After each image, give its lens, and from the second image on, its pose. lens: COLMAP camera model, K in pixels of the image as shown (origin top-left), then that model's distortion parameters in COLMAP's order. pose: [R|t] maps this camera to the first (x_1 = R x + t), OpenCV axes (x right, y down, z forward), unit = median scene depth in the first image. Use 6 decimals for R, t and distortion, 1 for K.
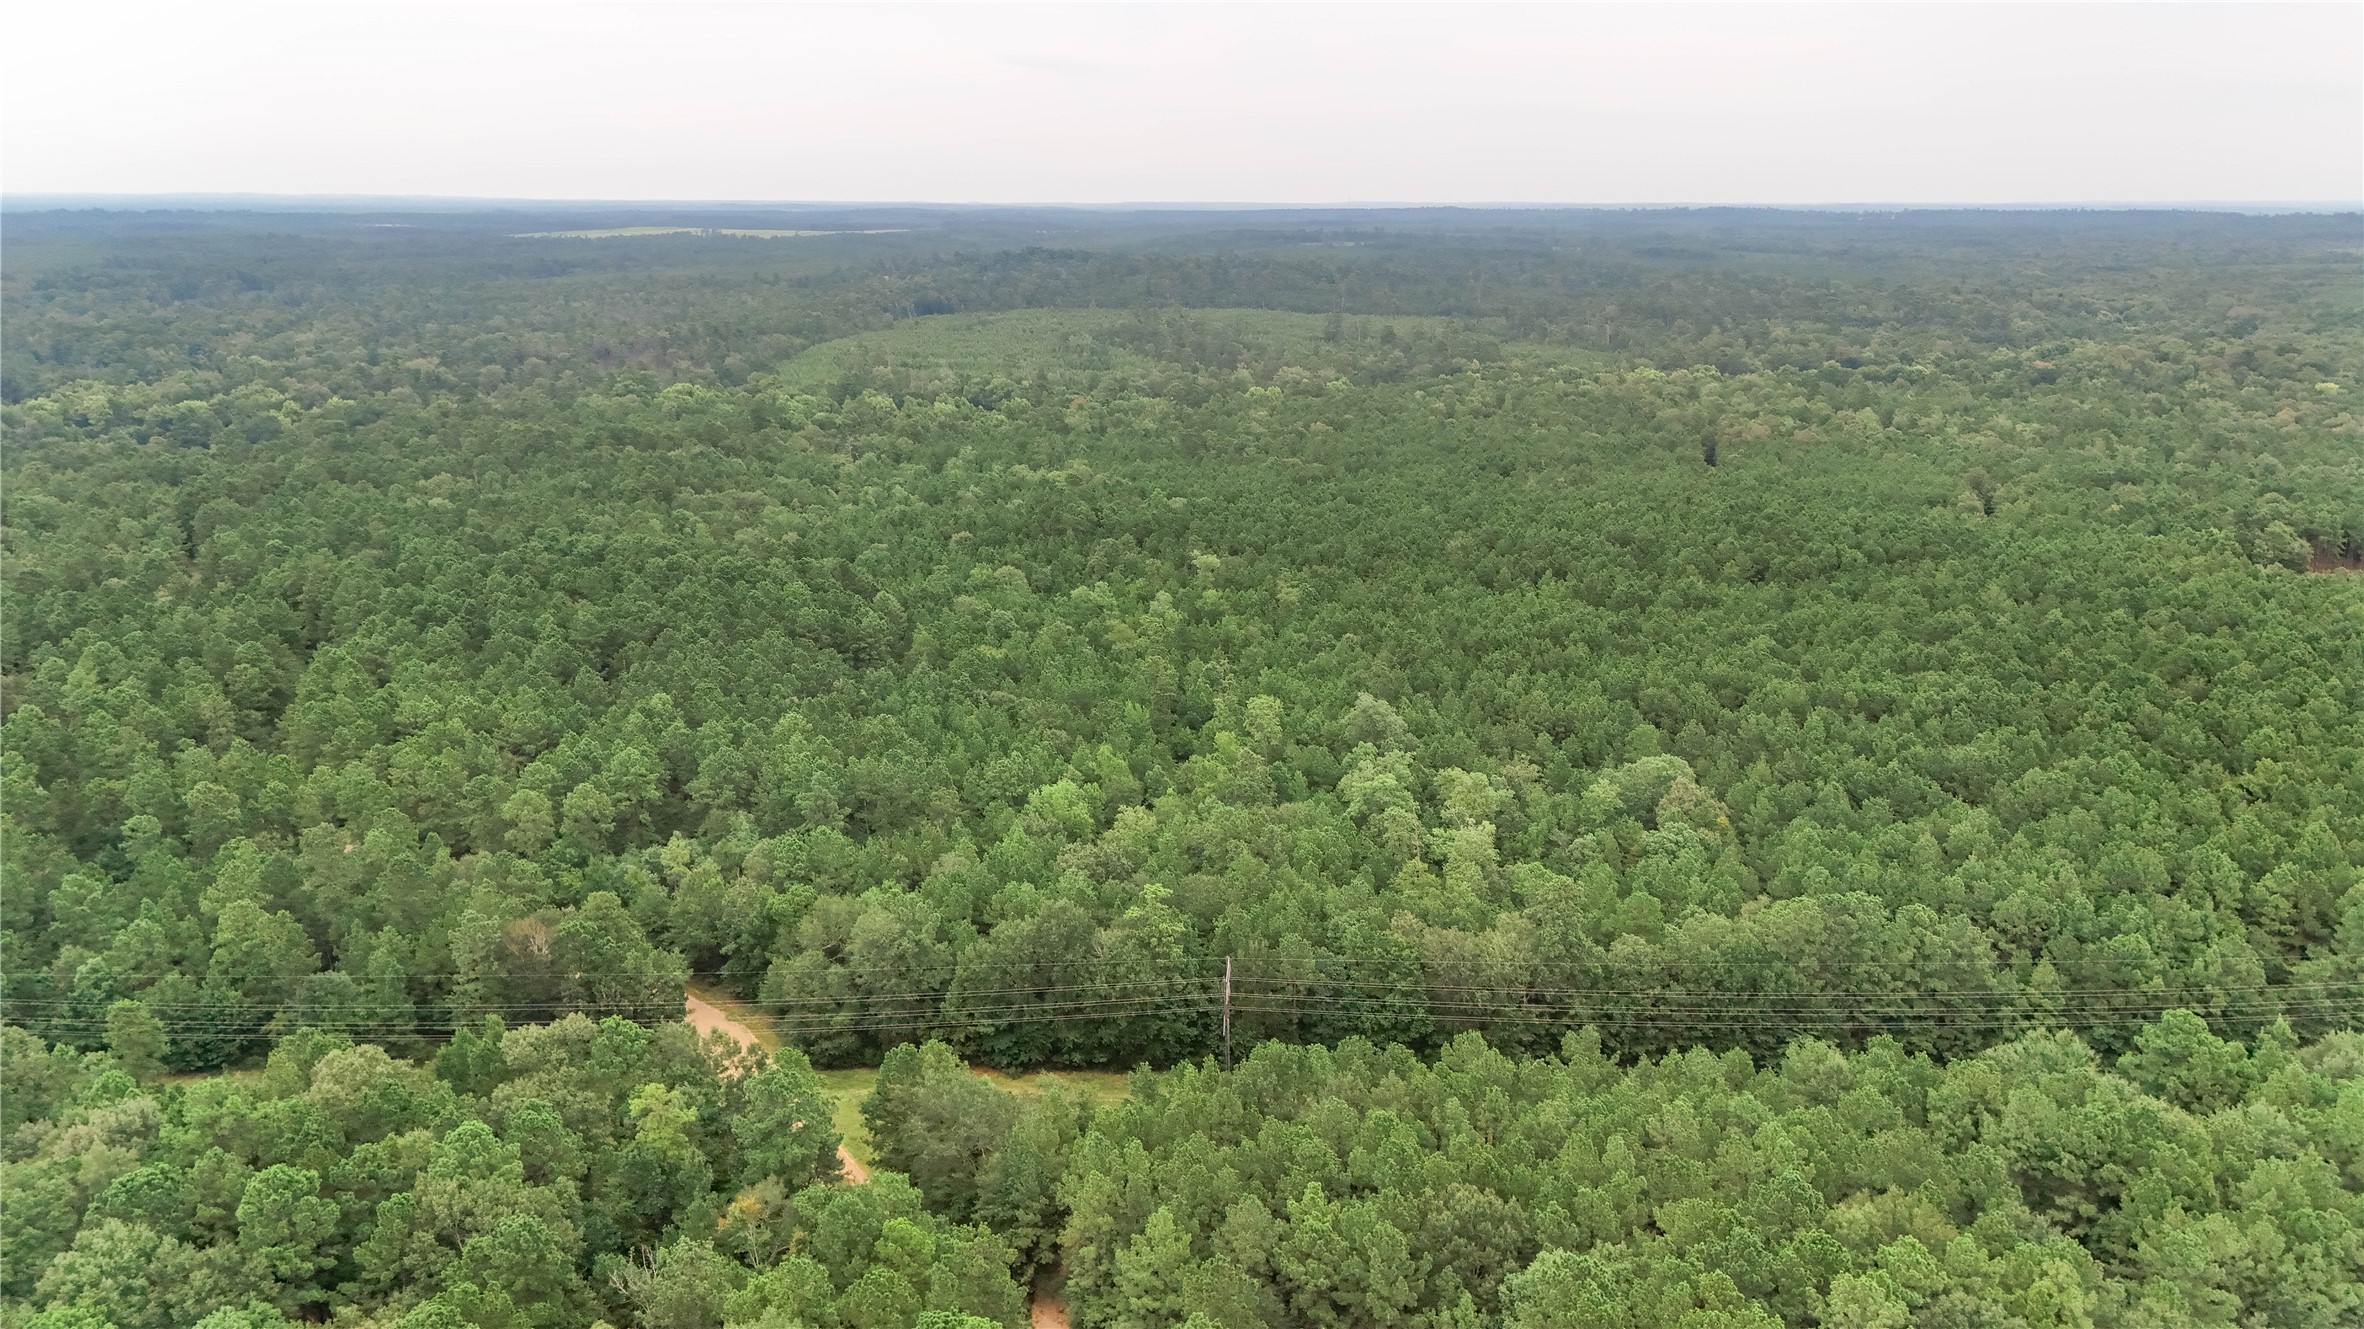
lens RADIAL K [[1747.3, 0, 1187.0], [0, 1747.3, 649.8], [0, 0, 1]] dist [0.076097, -0.072137]
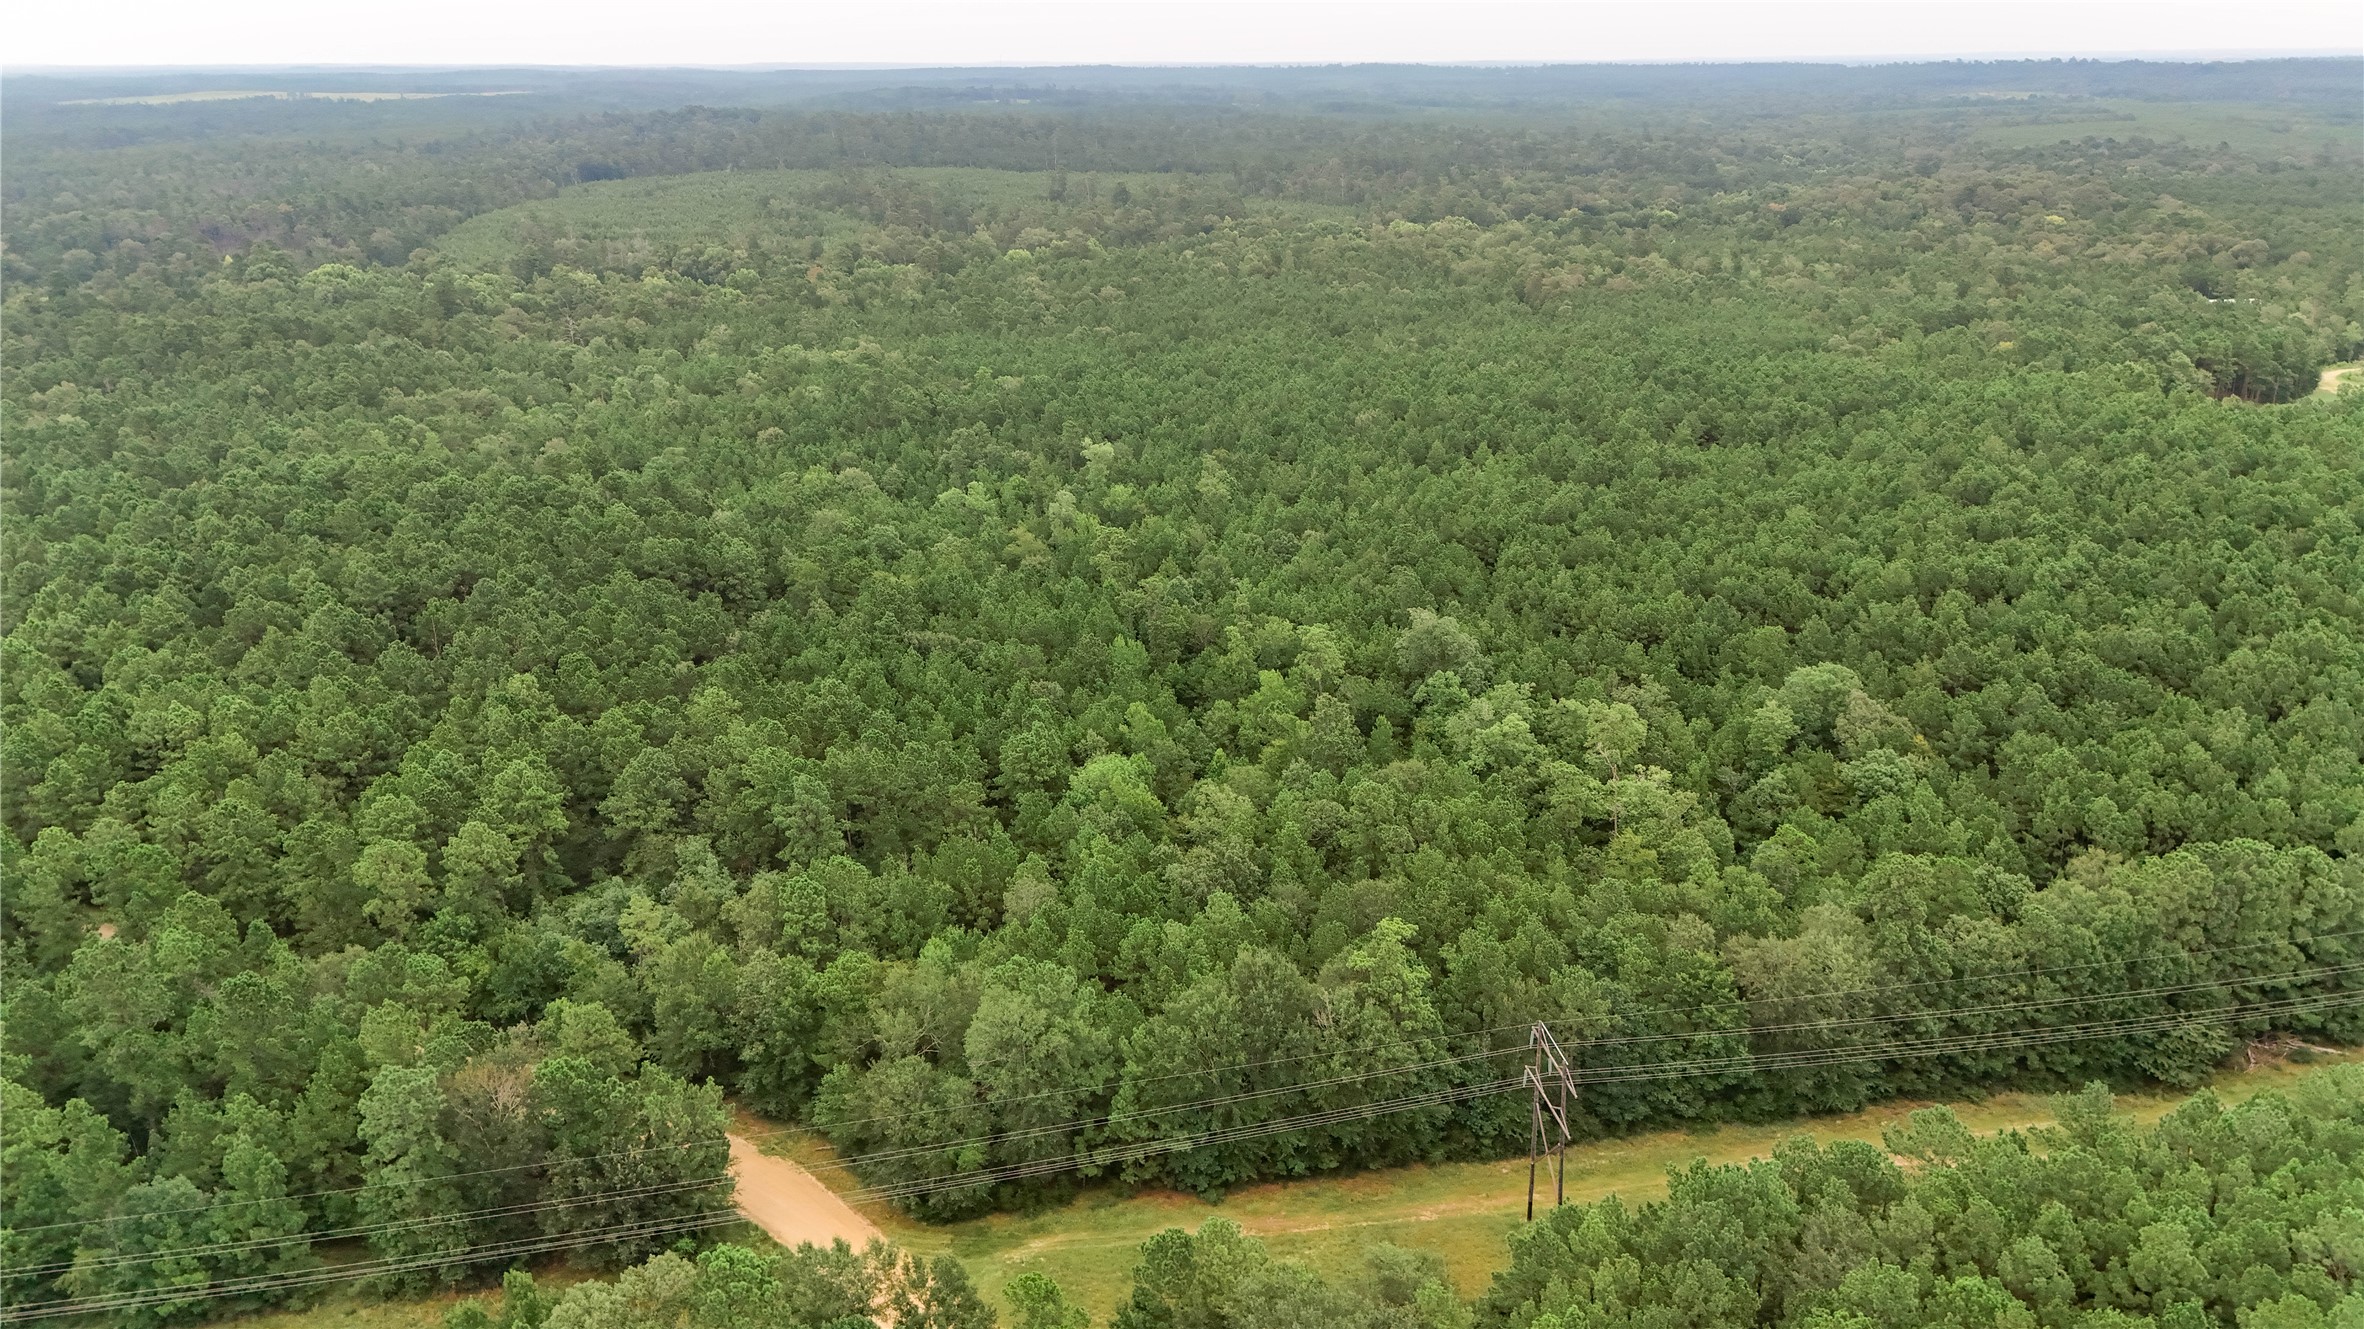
lens RADIAL K [[1747.3, 0, 1187.0], [0, 1747.3, 649.8], [0, 0, 1]] dist [0.076097, -0.072137]
pose [[0.980629, -0.071254, 0.182455, -0.204049], [0.057960, 0.995330, 0.077193, -0.033156], [-0.187104, -0.065123, 0.980179, 0.287087]]
